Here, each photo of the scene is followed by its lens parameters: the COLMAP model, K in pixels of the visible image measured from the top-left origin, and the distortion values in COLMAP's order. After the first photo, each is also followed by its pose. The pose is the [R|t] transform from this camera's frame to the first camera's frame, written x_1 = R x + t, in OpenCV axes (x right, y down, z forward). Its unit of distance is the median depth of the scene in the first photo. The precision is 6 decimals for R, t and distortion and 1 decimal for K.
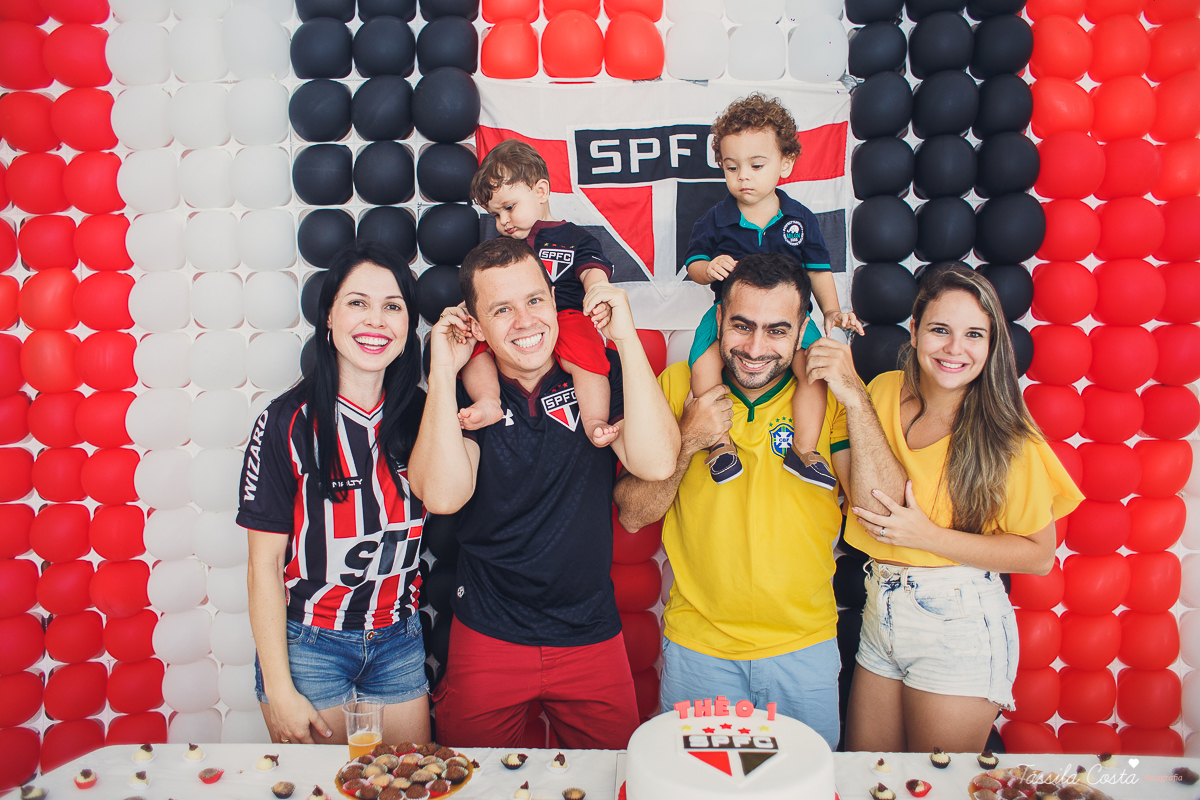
lens RADIAL K [[961.4, 0, 595.8], [0, 961.4, 398.1], [0, 0, 1]] dist [-0.099704, 0.125858]
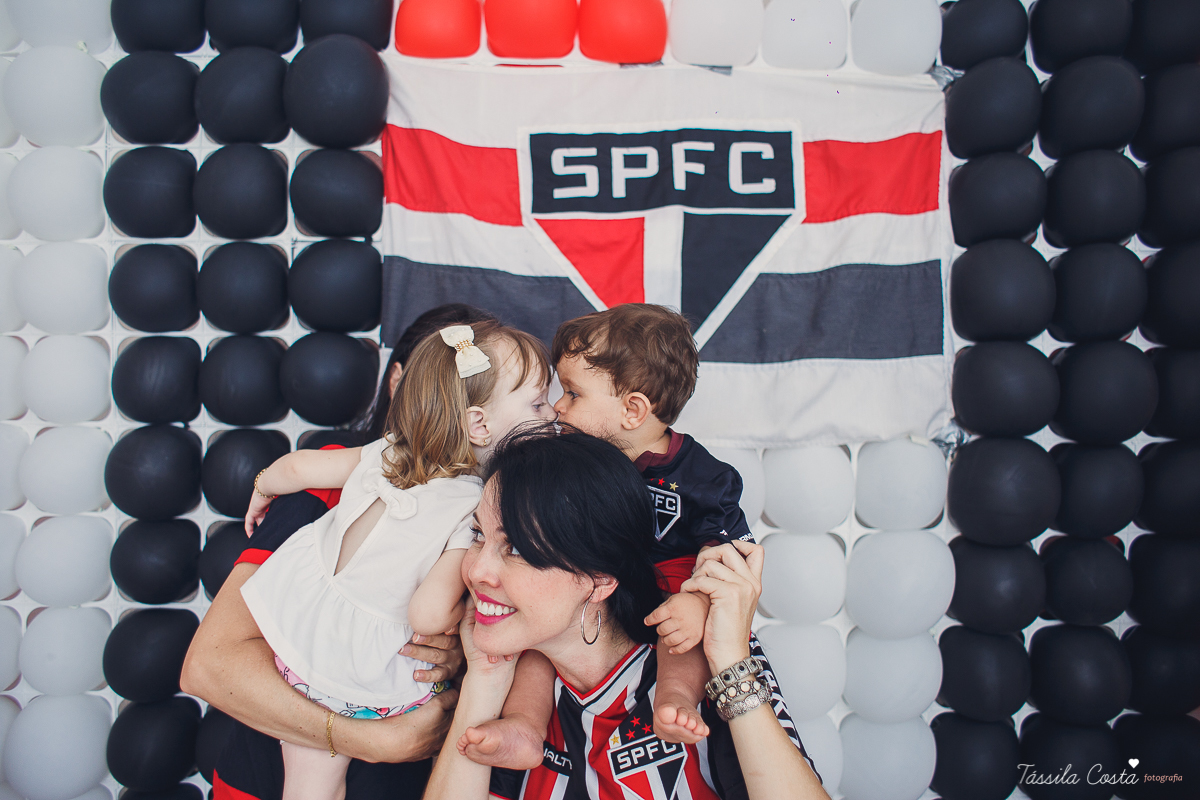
lens RADIAL K [[836.5, 0, 605.0], [0, 836.5, 407.7], [0, 0, 1]] dist [-0.074242, 0.073536]
pose [[0.999631, 0.023614, -0.013412, 0.042163], [-0.024748, 0.995470, -0.091799, -0.039718], [0.011183, 0.092097, 0.995687, 0.443957]]
